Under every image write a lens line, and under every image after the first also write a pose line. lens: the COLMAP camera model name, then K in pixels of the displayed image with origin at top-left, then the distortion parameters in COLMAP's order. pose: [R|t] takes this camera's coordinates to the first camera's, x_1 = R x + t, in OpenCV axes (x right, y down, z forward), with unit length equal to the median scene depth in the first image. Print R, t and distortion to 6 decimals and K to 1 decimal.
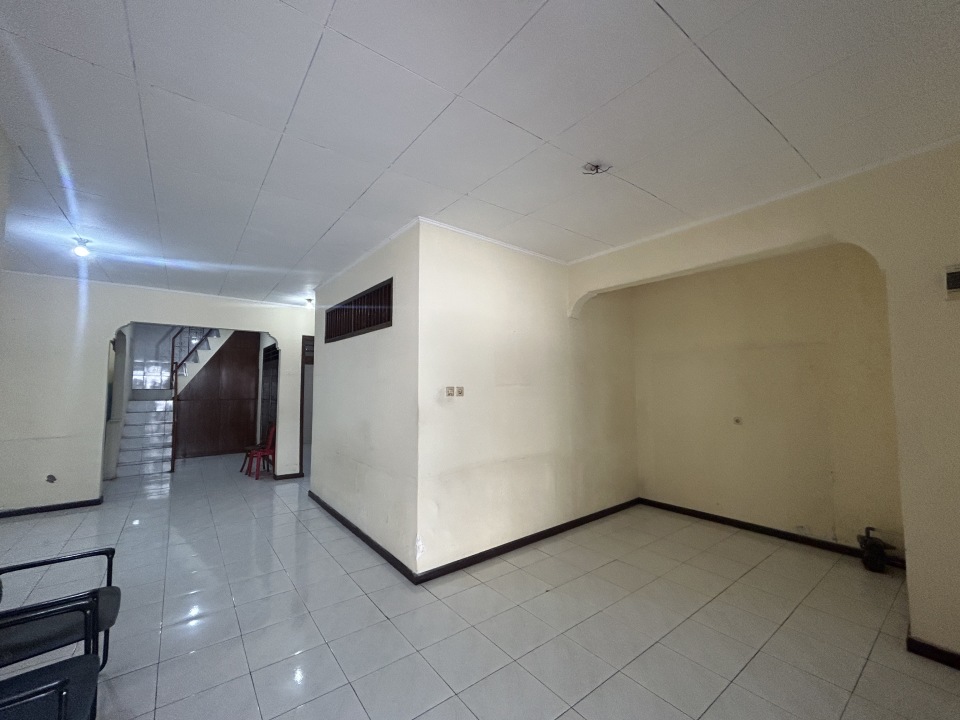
lens RADIAL K [[390.6, 0, 477.1], [0, 390.6, 359.1], [0, 0, 1]] dist [0.001266, 0.000300]
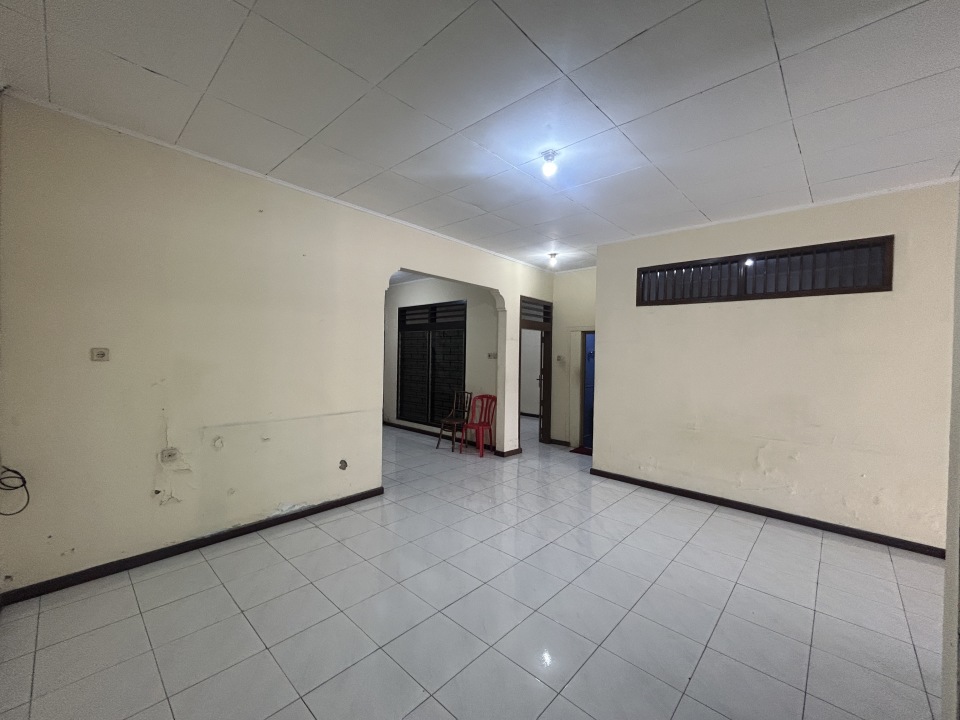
lens RADIAL K [[390.6, 0, 477.1], [0, 390.6, 359.1], [0, 0, 1]] dist [0.001266, 0.000300]
pose [[0.985674, 0.019203, 0.167568, -0.721840], [-0.033222, 0.996139, 0.081266, 0.015658], [-0.165360, -0.085669, 0.982505, 0.150893]]
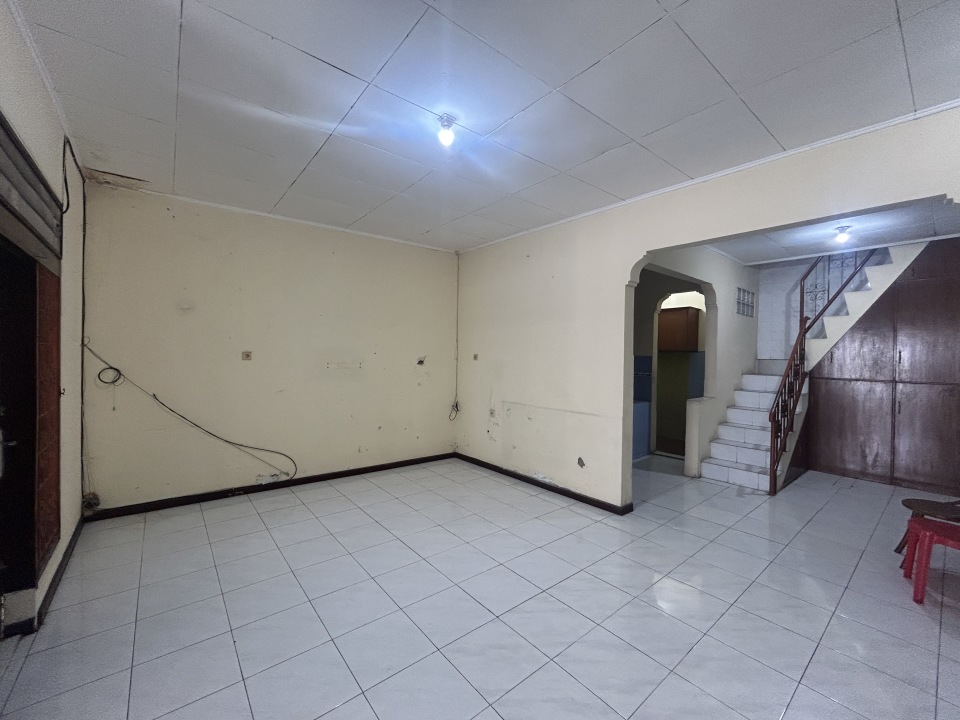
lens RADIAL K [[390.6, 0, 477.1], [0, 390.6, 359.1], [0, 0, 1]] dist [0.001266, 0.000300]
pose [[0.033164, 0.015400, -0.999331, -0.204863], [0.054596, 0.998360, 0.017197, 0.046180], [0.997958, -0.055130, 0.032269, 0.577378]]
